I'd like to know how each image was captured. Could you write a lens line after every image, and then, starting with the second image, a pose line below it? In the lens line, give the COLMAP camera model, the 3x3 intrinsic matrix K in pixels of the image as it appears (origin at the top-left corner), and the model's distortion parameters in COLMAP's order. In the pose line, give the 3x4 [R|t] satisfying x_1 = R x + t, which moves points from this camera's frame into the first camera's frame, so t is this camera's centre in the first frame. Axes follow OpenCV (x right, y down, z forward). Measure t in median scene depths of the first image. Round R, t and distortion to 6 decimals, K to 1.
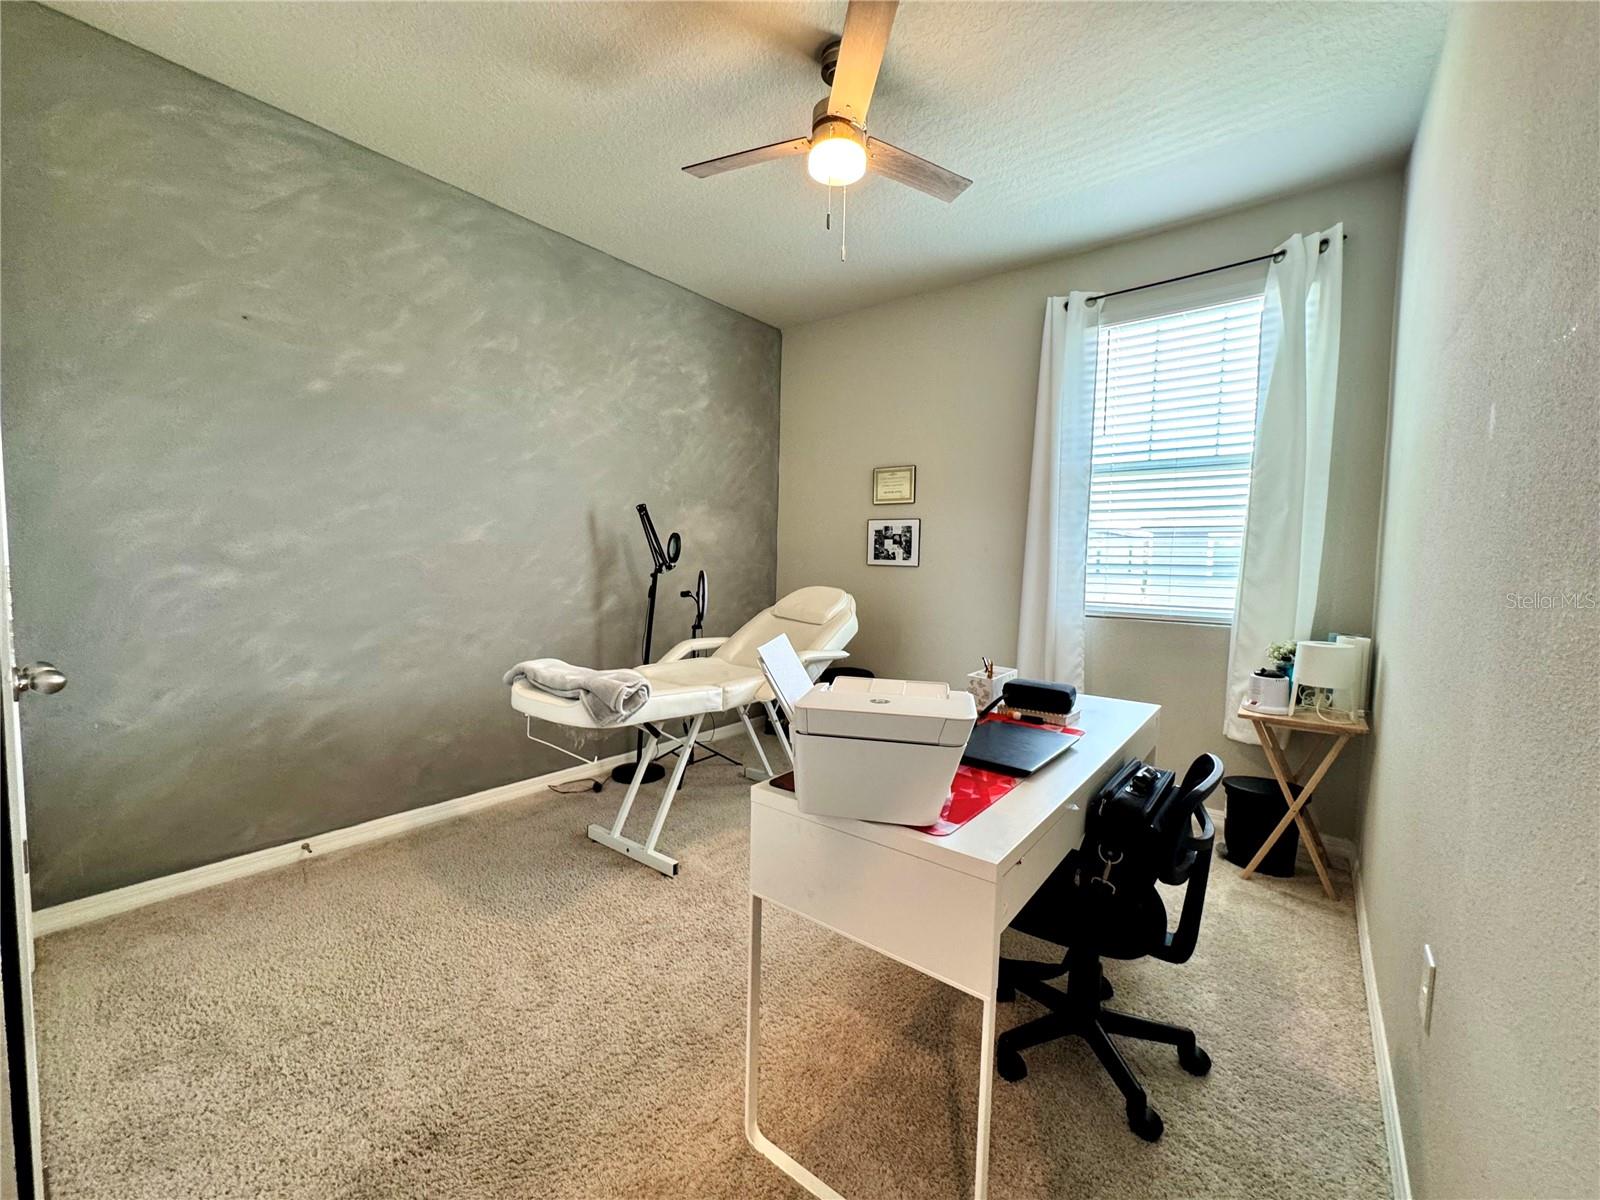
lens RADIAL K [[637.6, 0, 800.0], [0, 637.6, 600.0], [0, 0, 1]] dist [0.000385, -0.000109]
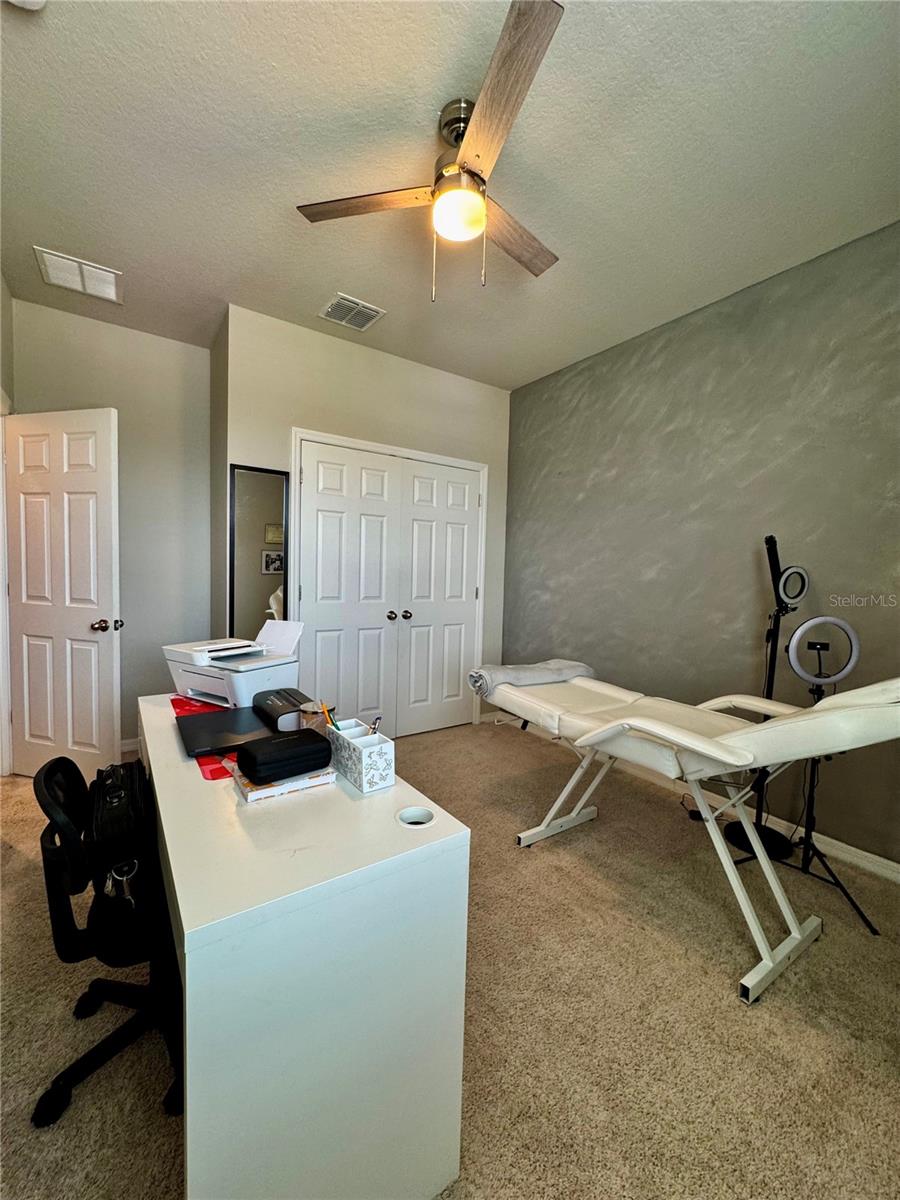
lens RADIAL K [[478.2, 0, 450.0], [0, 478.2, 600.0], [0, 0, 1]] dist [0.000385, -0.000109]
pose [[-0.281401, 0.026918, -0.959213, 0.629212], [-0.097275, 0.993657, 0.056422, -0.069331], [0.954647, 0.109184, -0.276998, 0.948342]]
